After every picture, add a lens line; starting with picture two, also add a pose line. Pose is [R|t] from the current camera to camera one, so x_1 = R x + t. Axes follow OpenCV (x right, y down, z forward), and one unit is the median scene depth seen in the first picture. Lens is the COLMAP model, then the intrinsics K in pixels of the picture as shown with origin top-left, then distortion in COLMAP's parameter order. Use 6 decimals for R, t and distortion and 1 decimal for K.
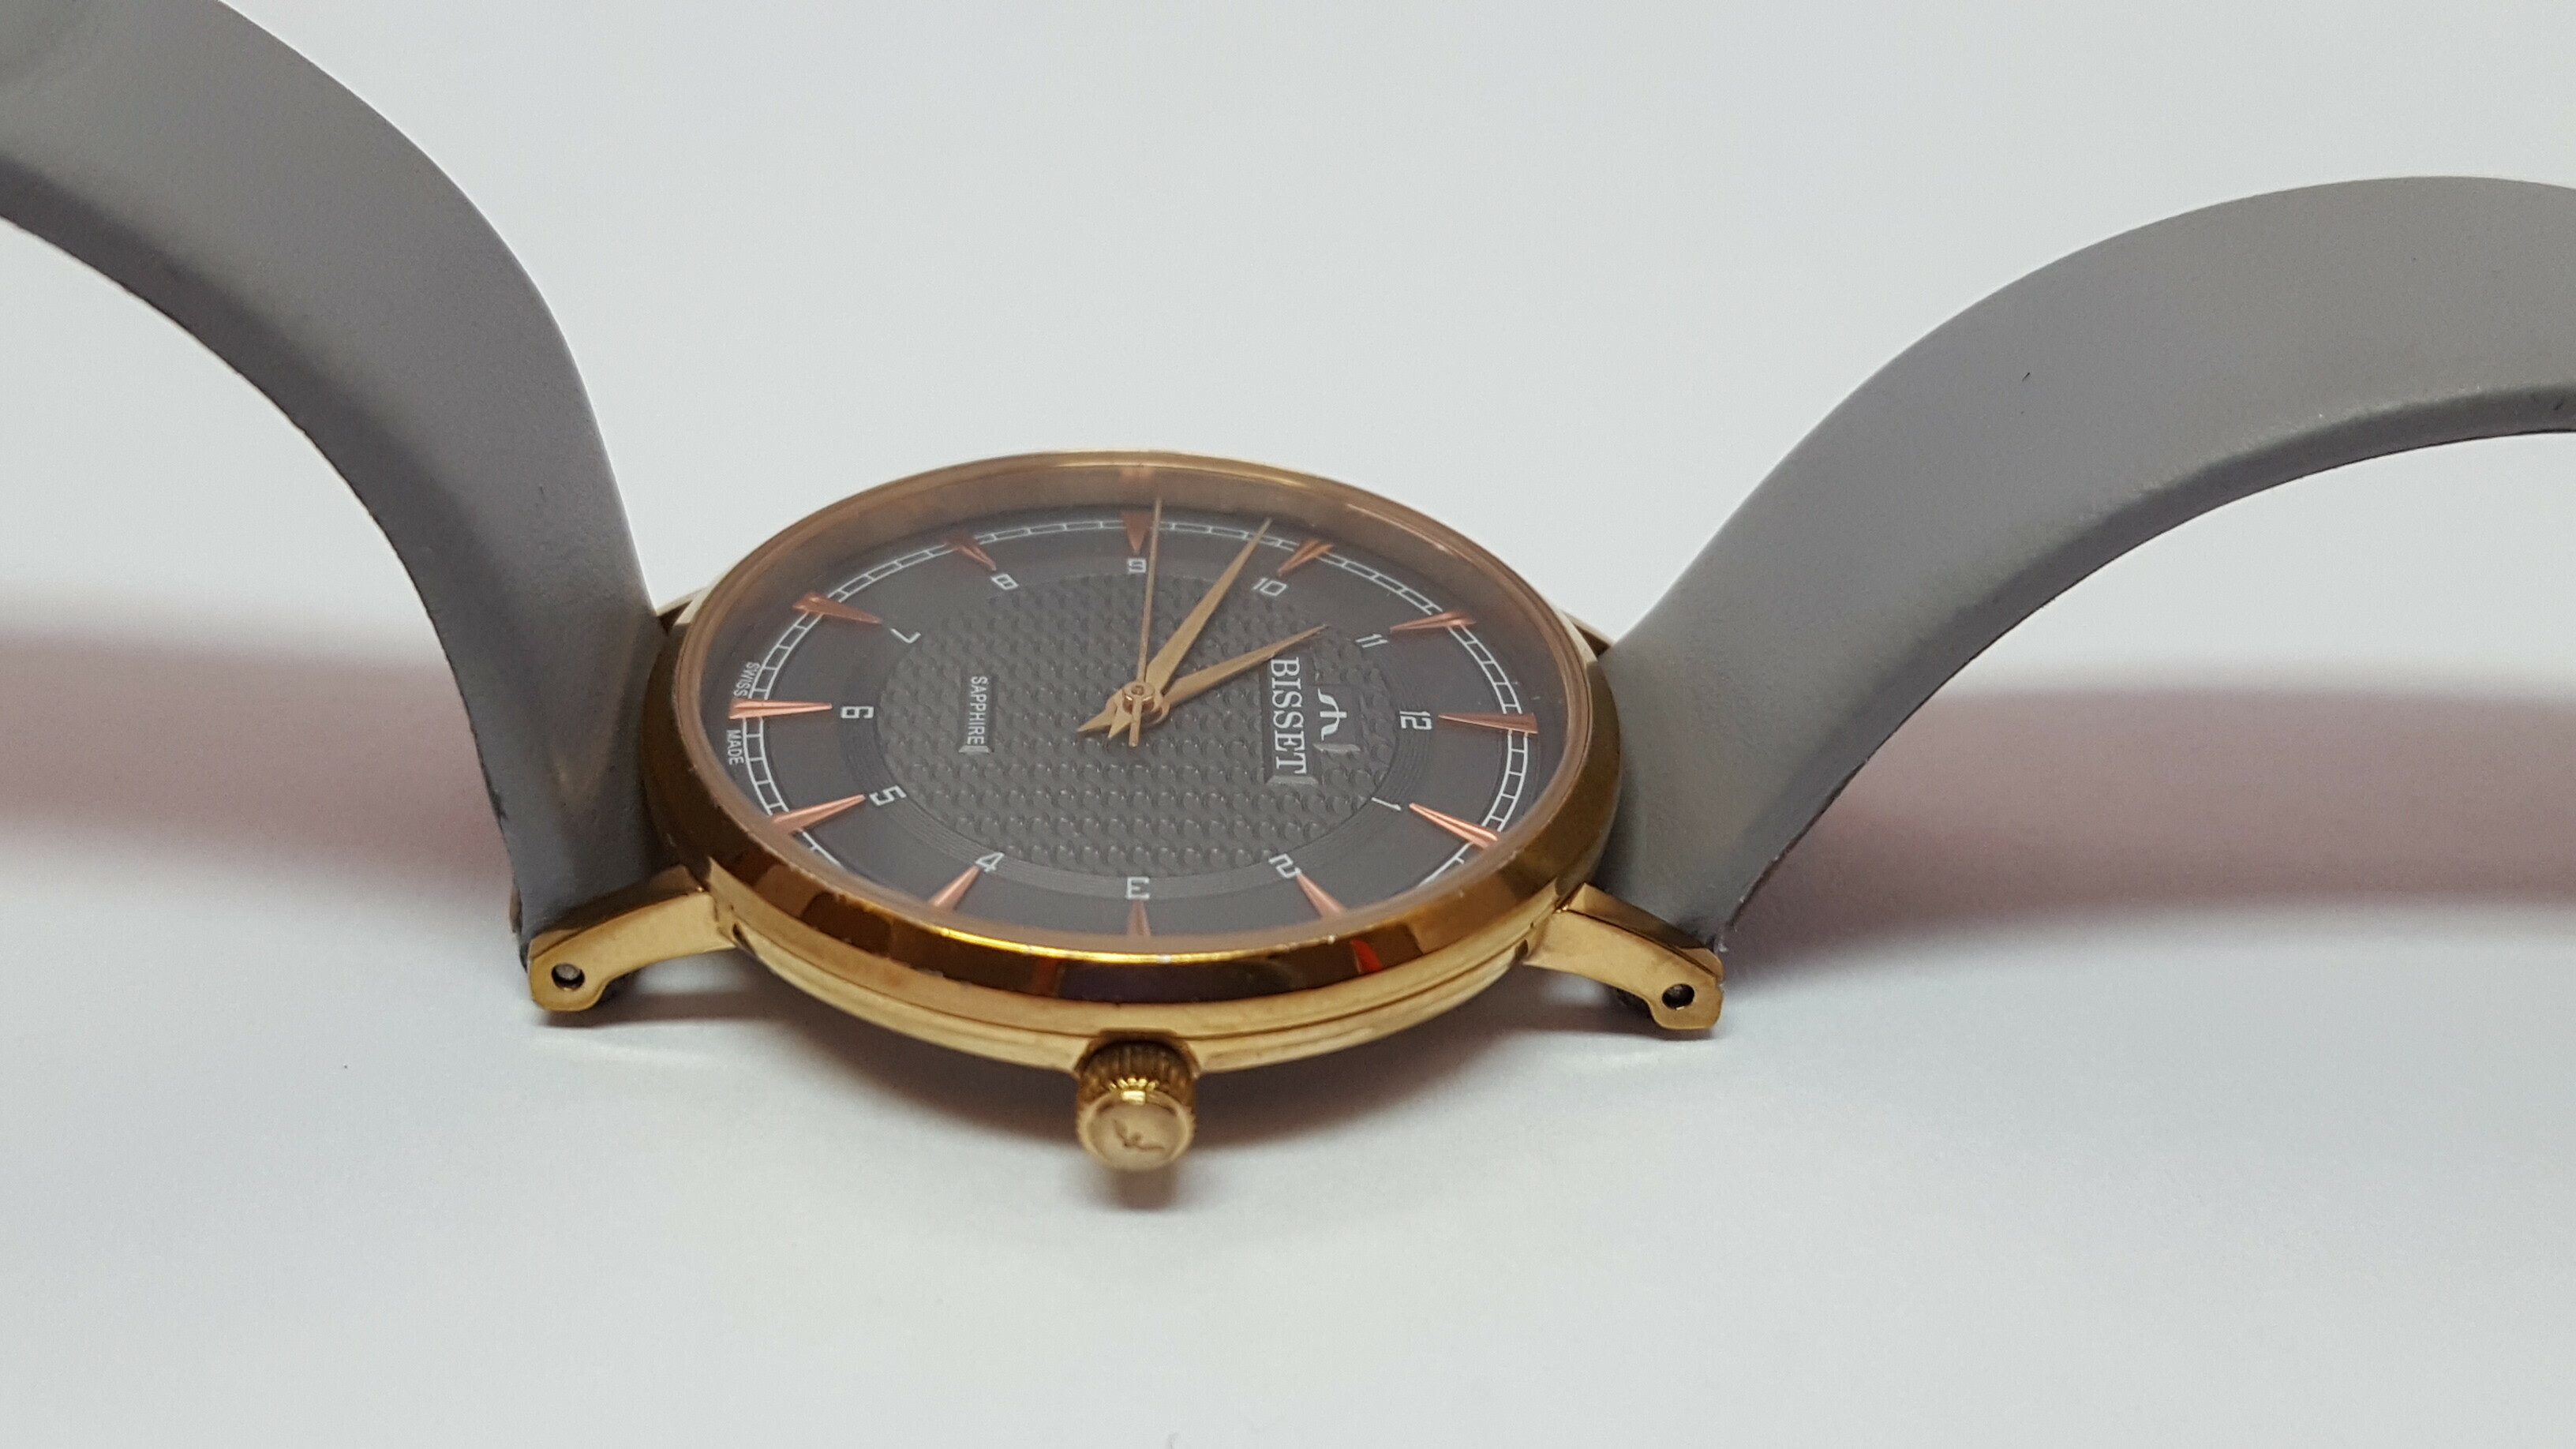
lens RADIAL K [[2138.7, 0, 1355.2], [0, 2138.7, 737.0], [0, 0, 1]] dist [0.006943, 0.000817]
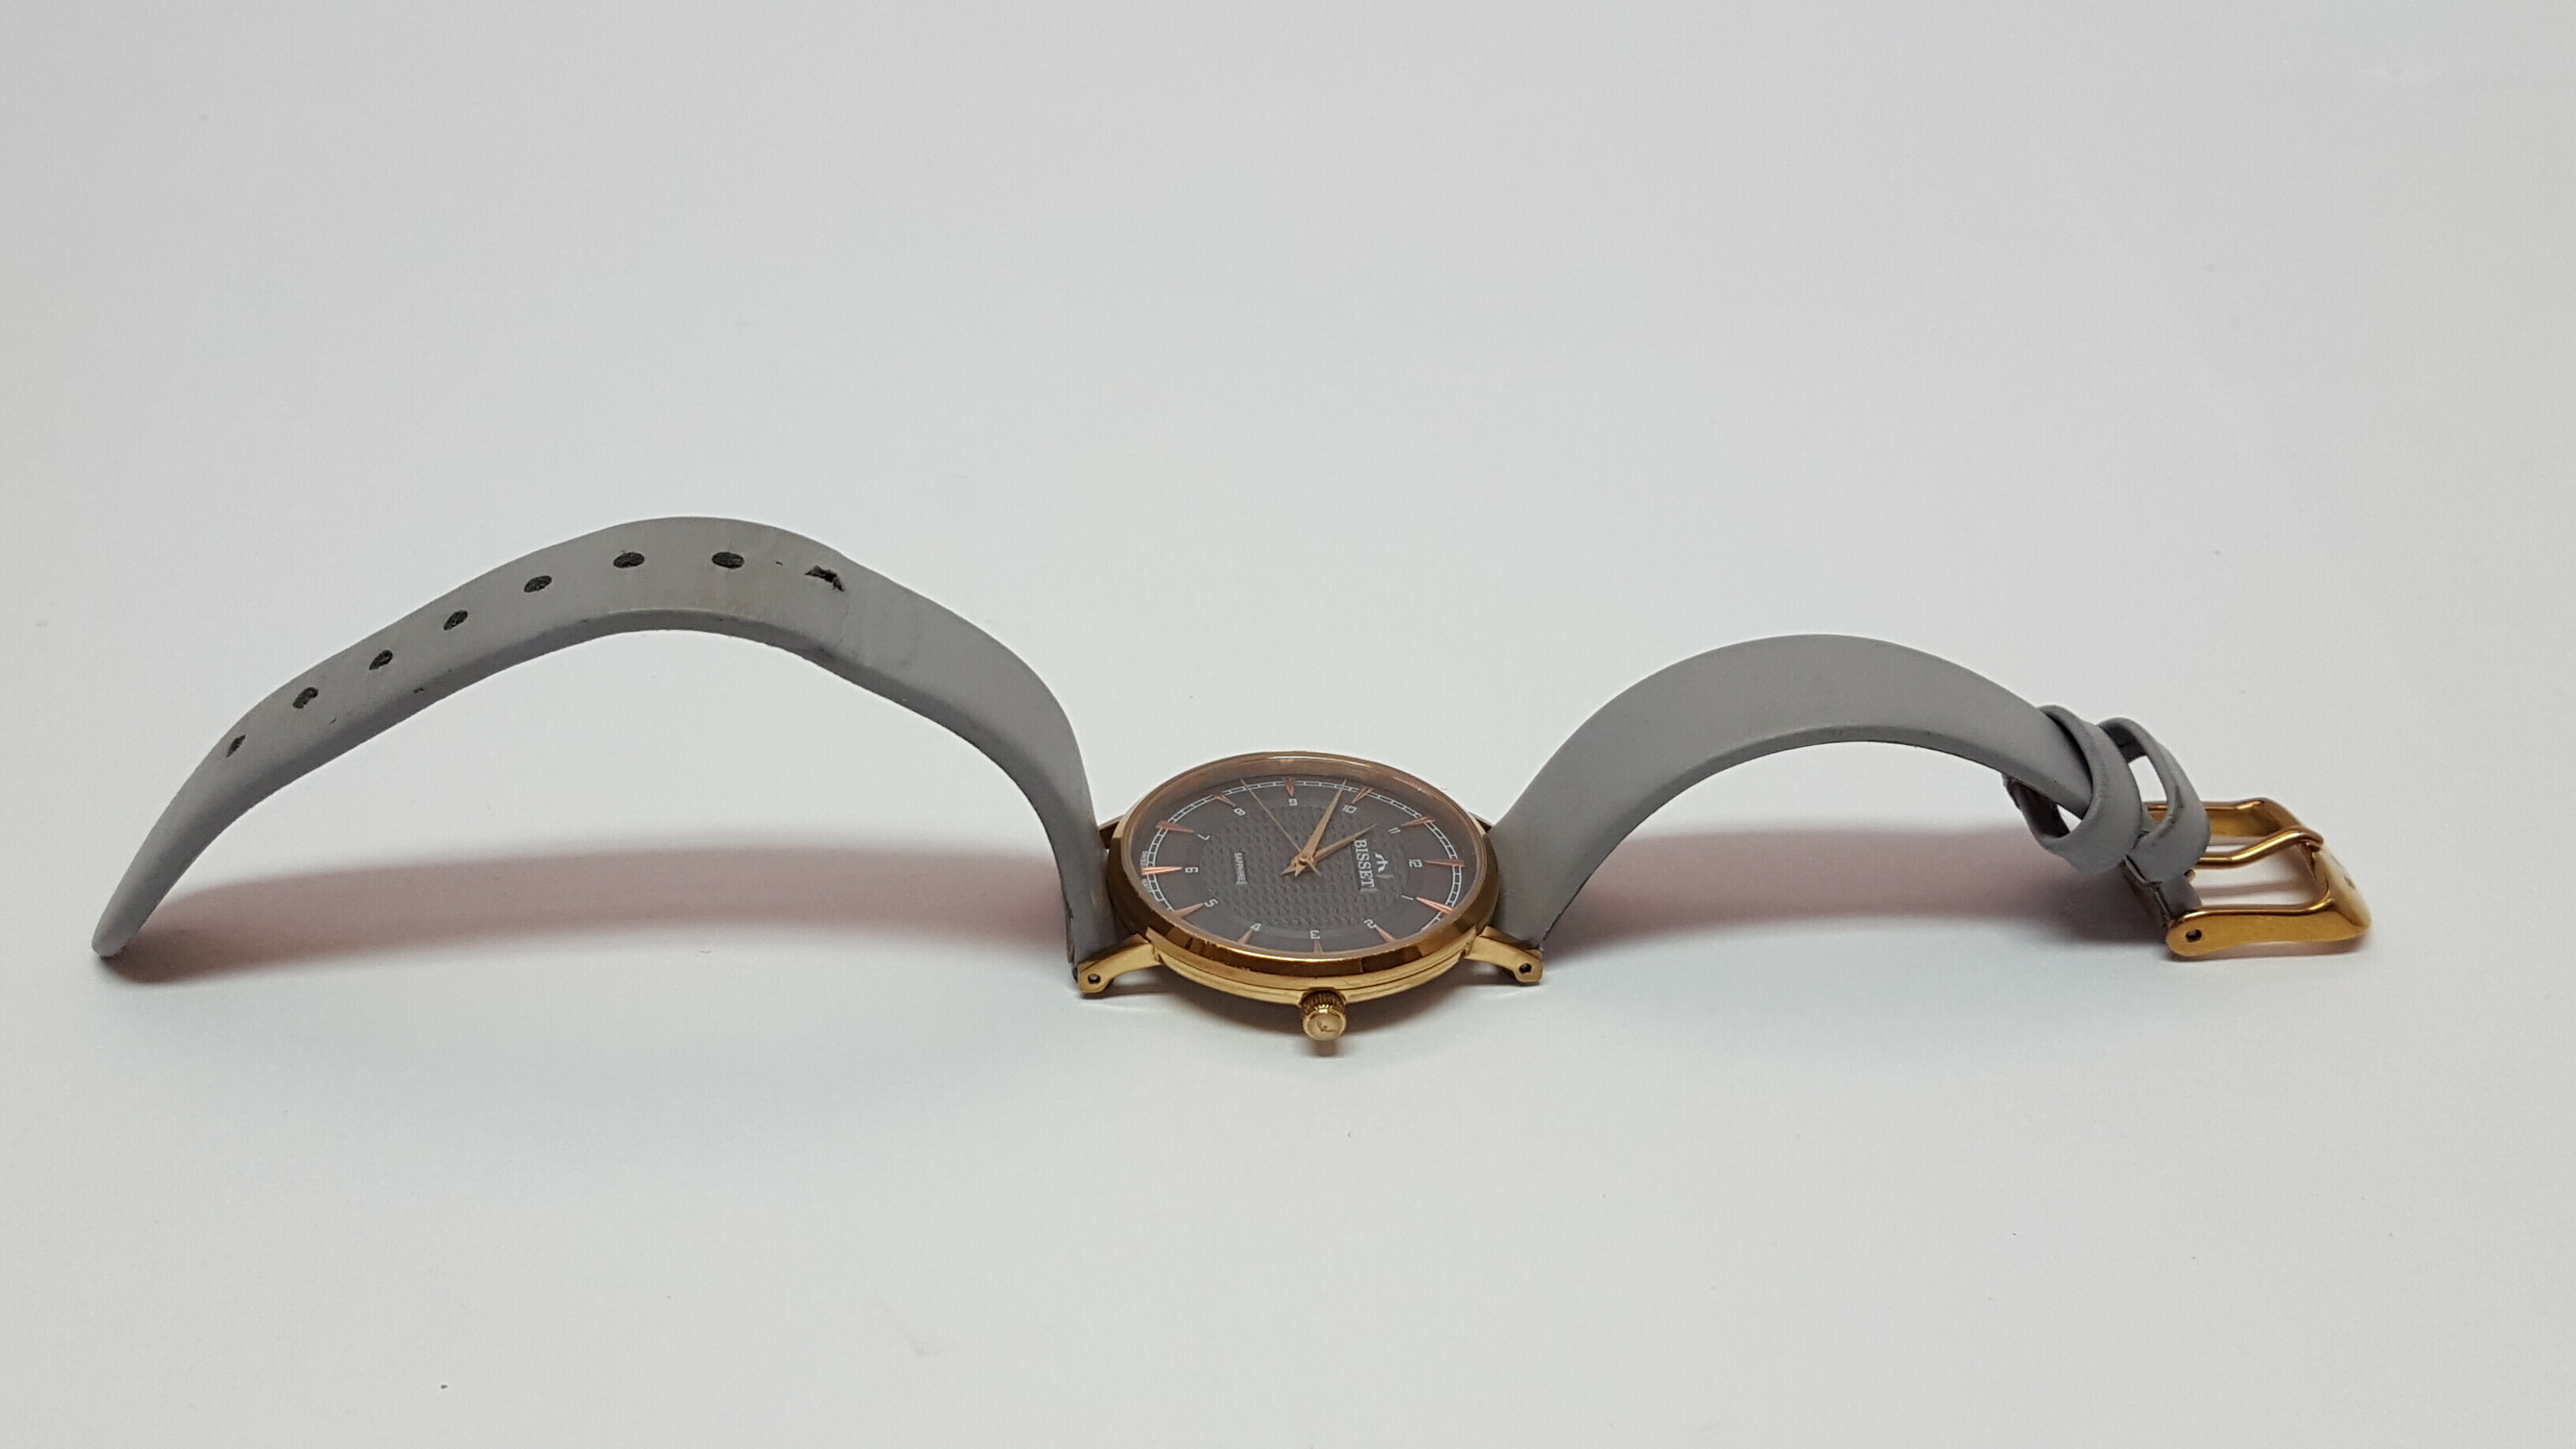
lens RADIAL K [[2138.7, 0, 1278.3], [0, 2138.7, 729.9], [0, 0, 1]] dist [0.006943, 0.000817]
pose [[0.998657, -0.040529, 0.032267, -0.211689], [0.041811, 0.998320, -0.040125, -0.071701], [-0.030586, 0.041420, 0.998674, -1.533503]]
